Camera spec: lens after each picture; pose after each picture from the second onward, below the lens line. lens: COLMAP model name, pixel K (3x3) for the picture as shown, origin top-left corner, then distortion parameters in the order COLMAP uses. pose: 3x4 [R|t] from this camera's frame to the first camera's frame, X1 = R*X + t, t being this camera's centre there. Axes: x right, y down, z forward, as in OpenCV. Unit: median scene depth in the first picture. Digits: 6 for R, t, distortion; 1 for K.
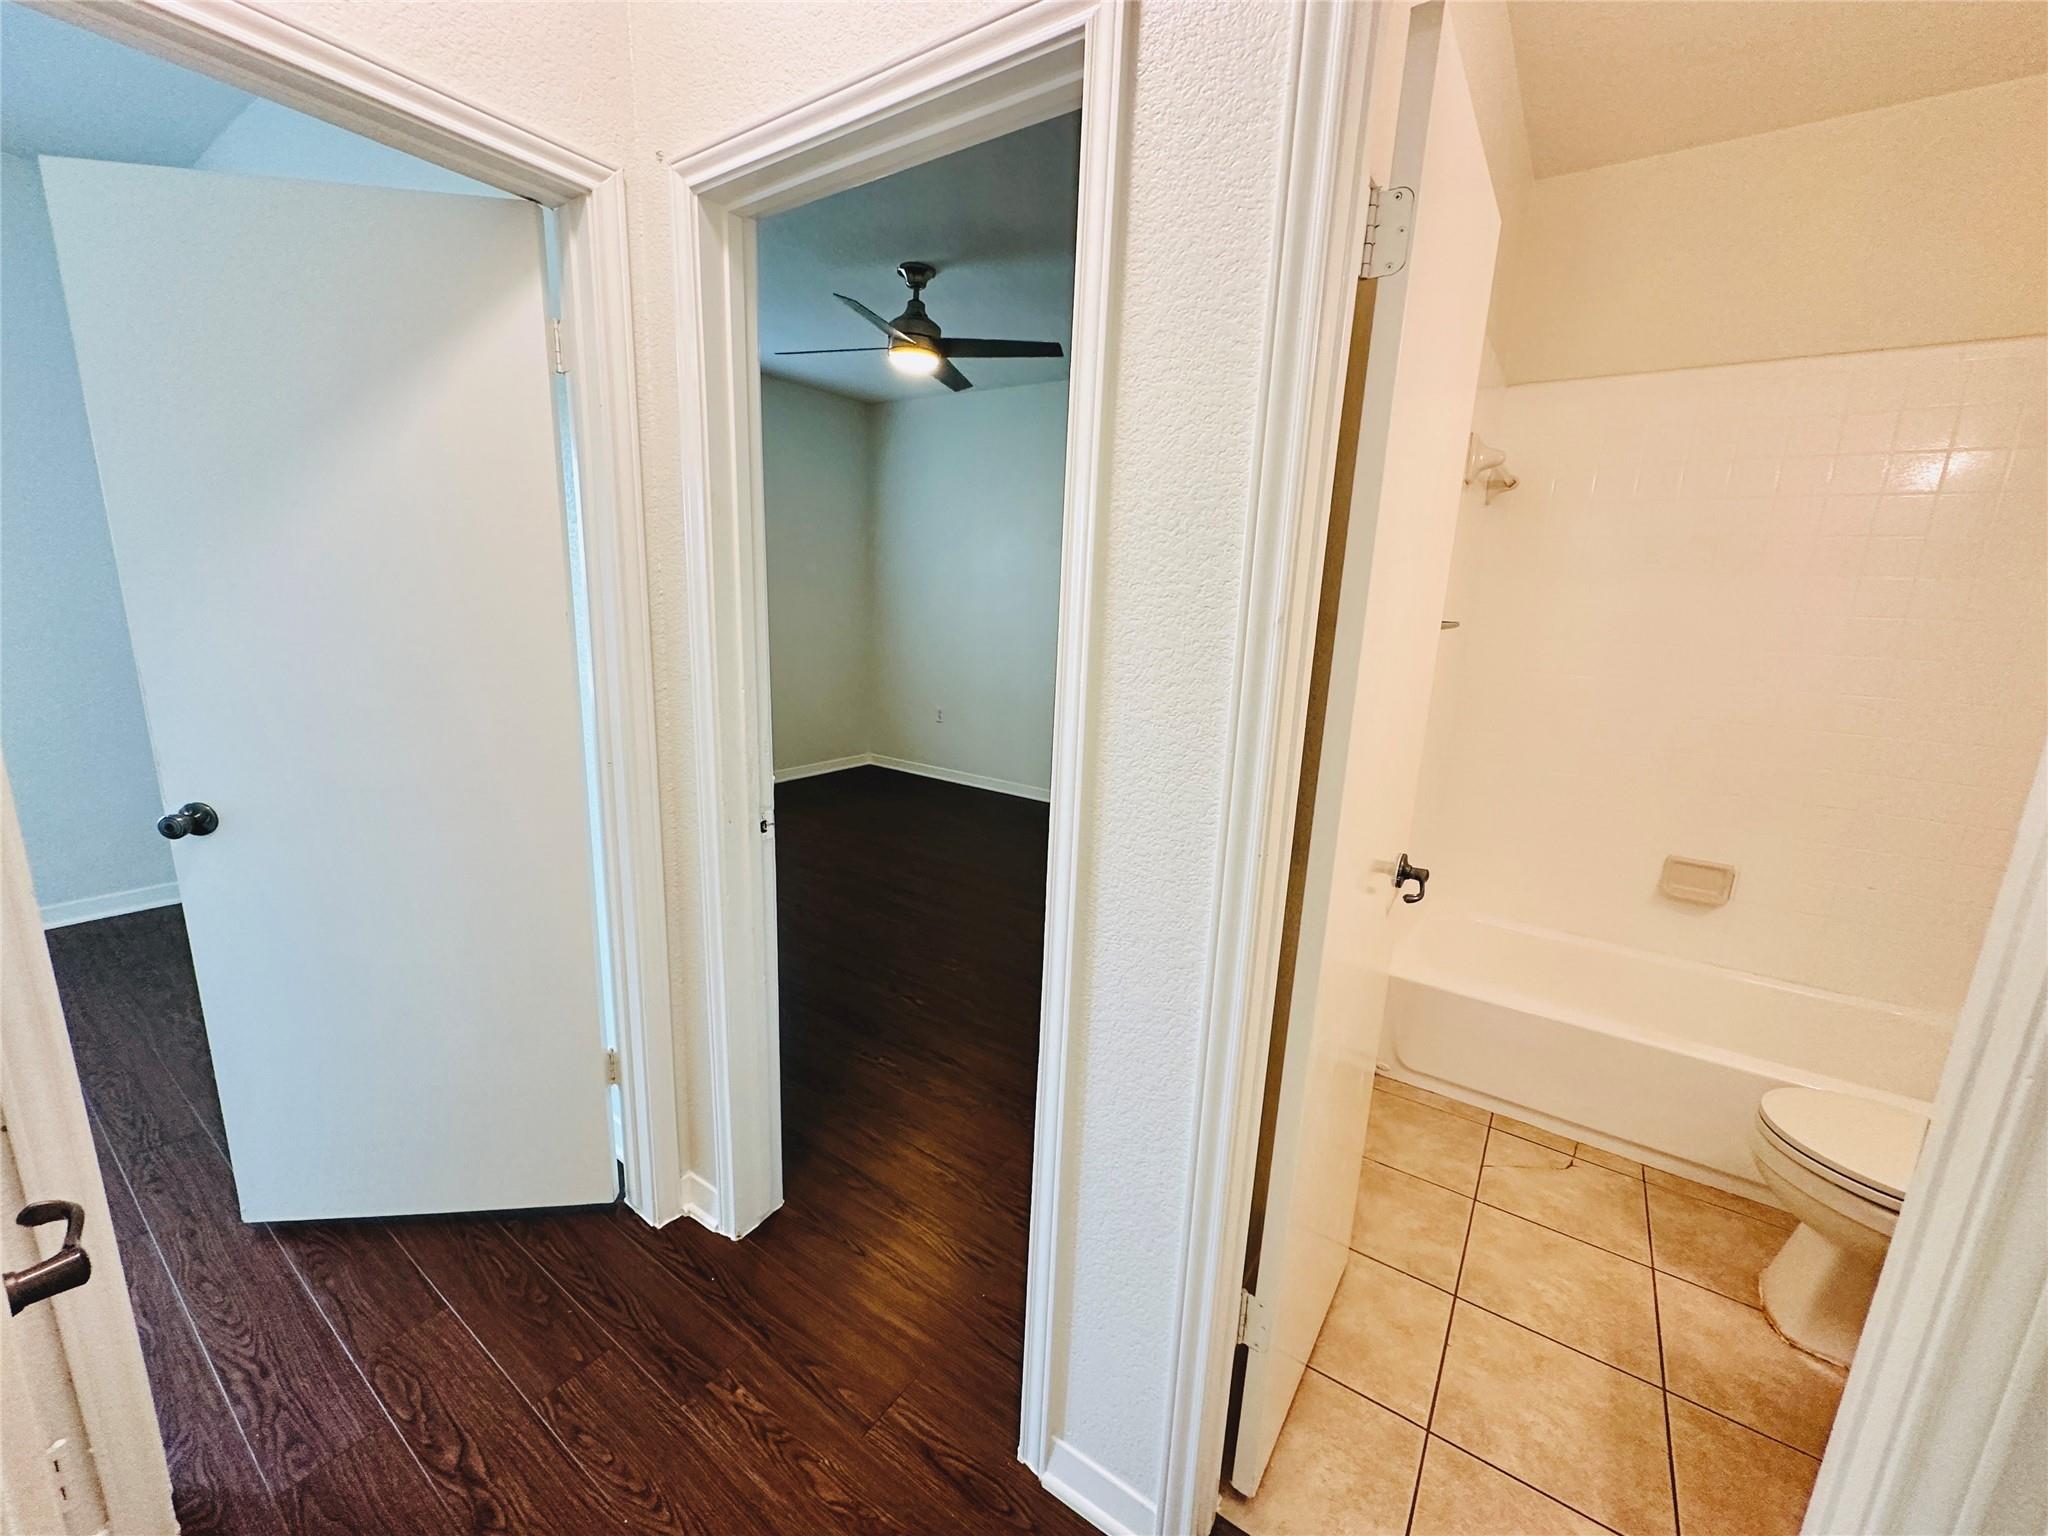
lens RADIAL K [[814.2, 0, 1022.0], [0, 814.2, 767.8], [0, 0, 1]] dist [-0.001754, 0.000423]
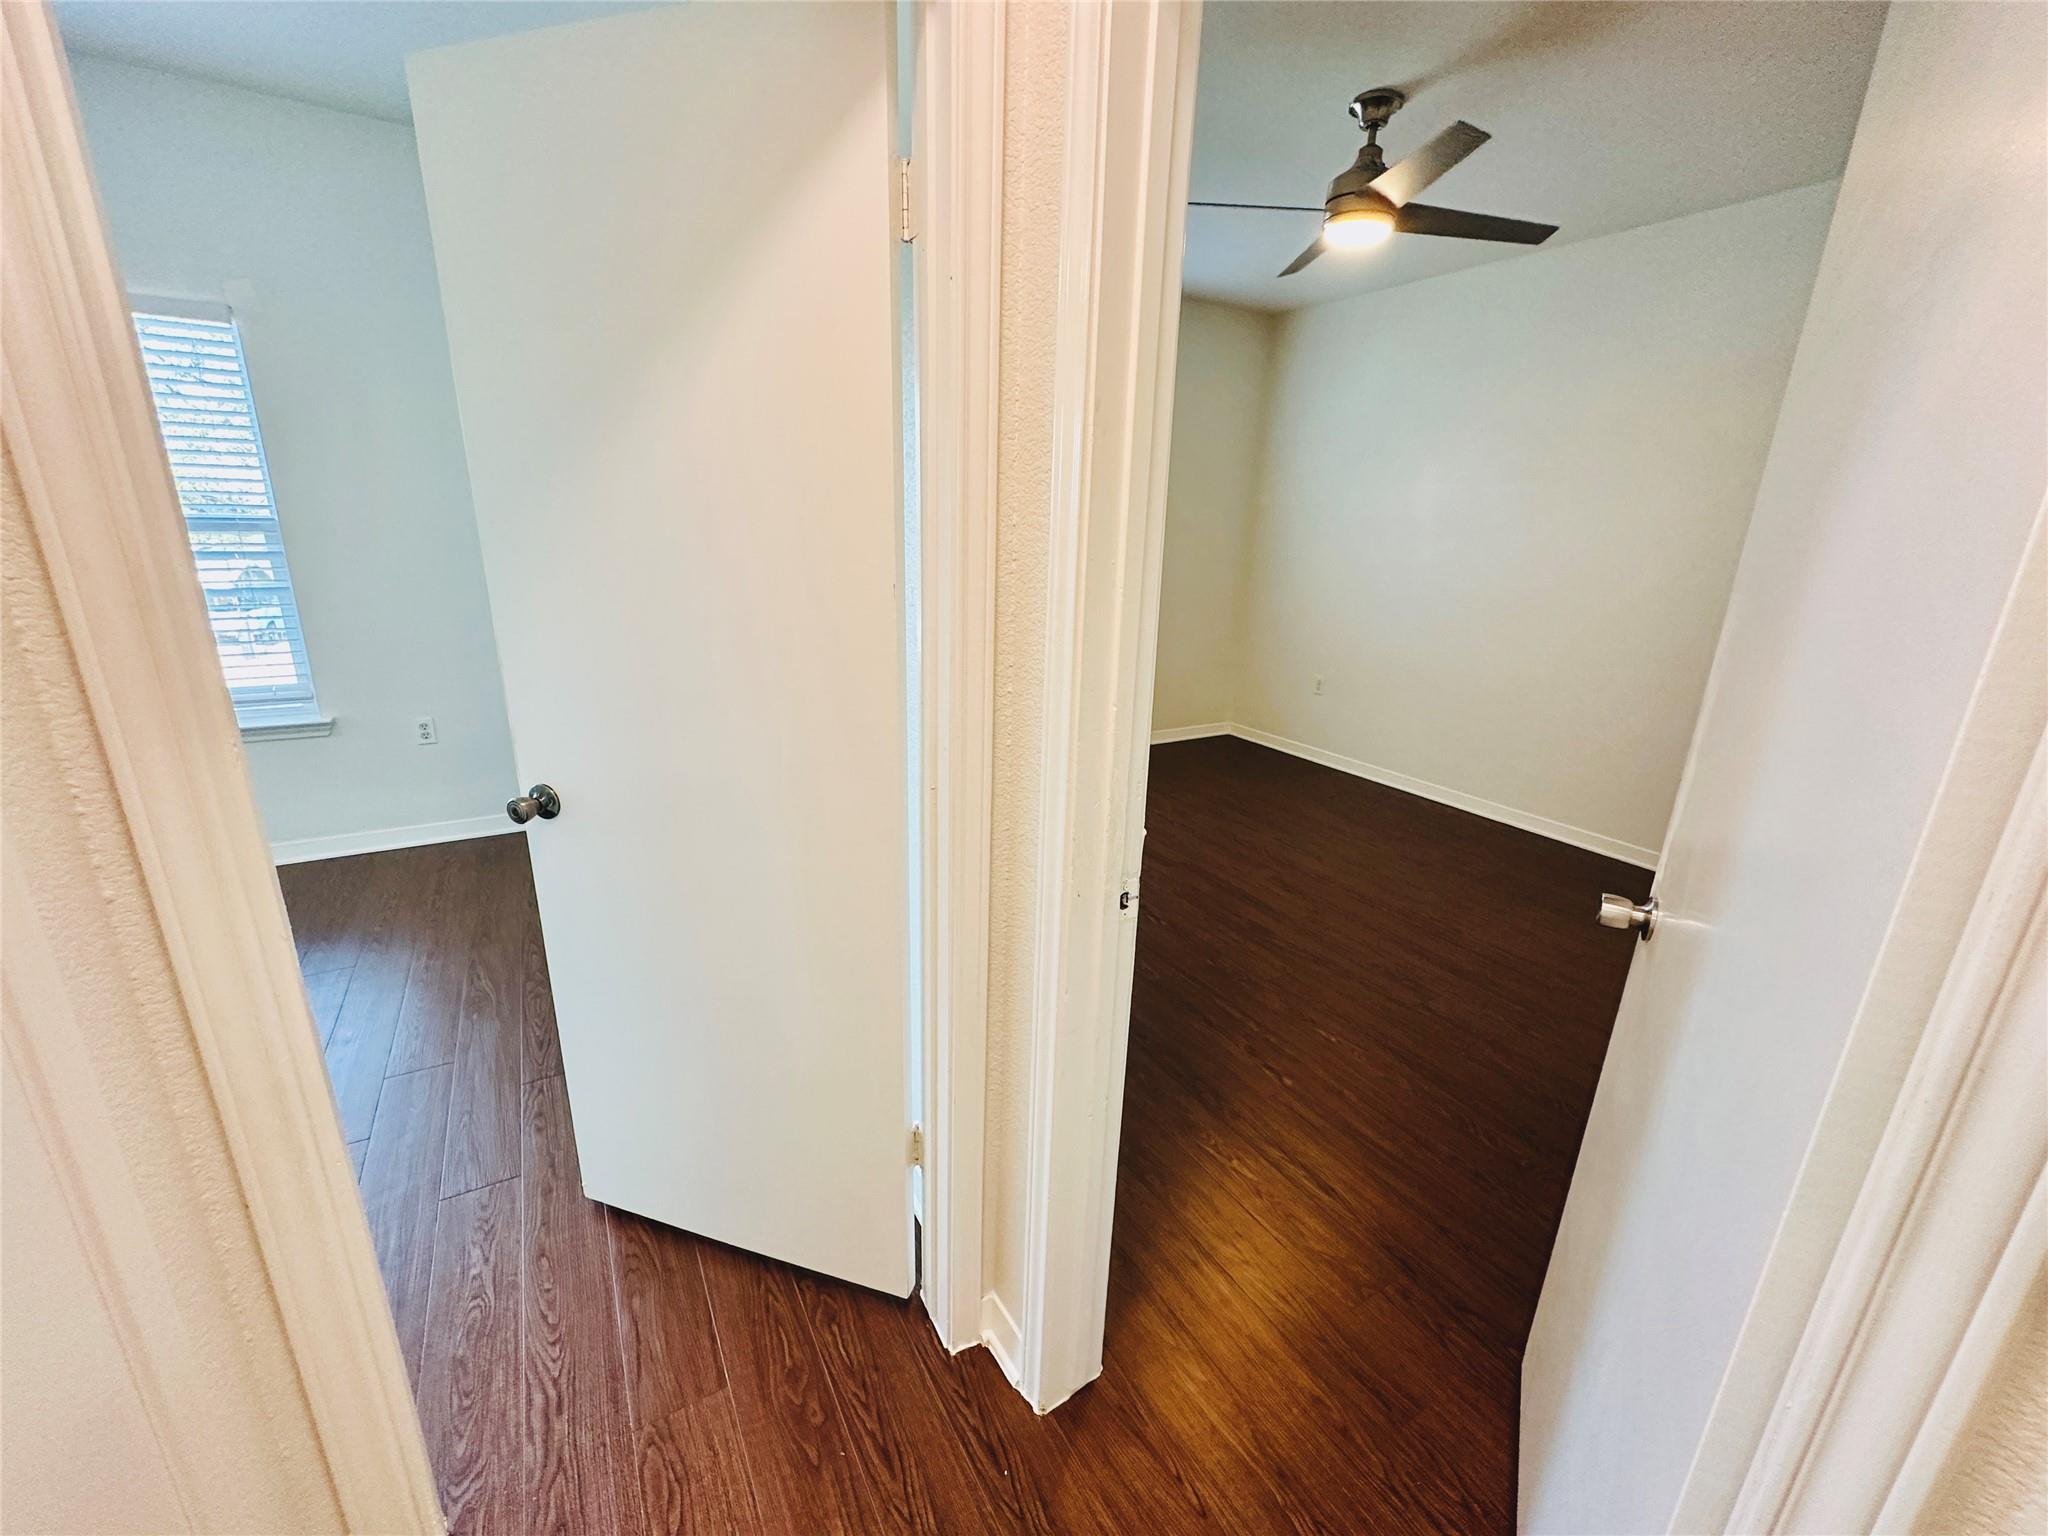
lens RADIAL K [[815.8, 0, 1022.1], [0, 815.8, 767.6], [0, 0, 1]] dist [-0.002928, 0.000723]
pose [[0.911451, 0.105807, -0.397570, -0.132862], [-0.079867, 0.993484, 0.081301, -0.088557], [0.403582, -0.042350, 0.913963, 0.337425]]
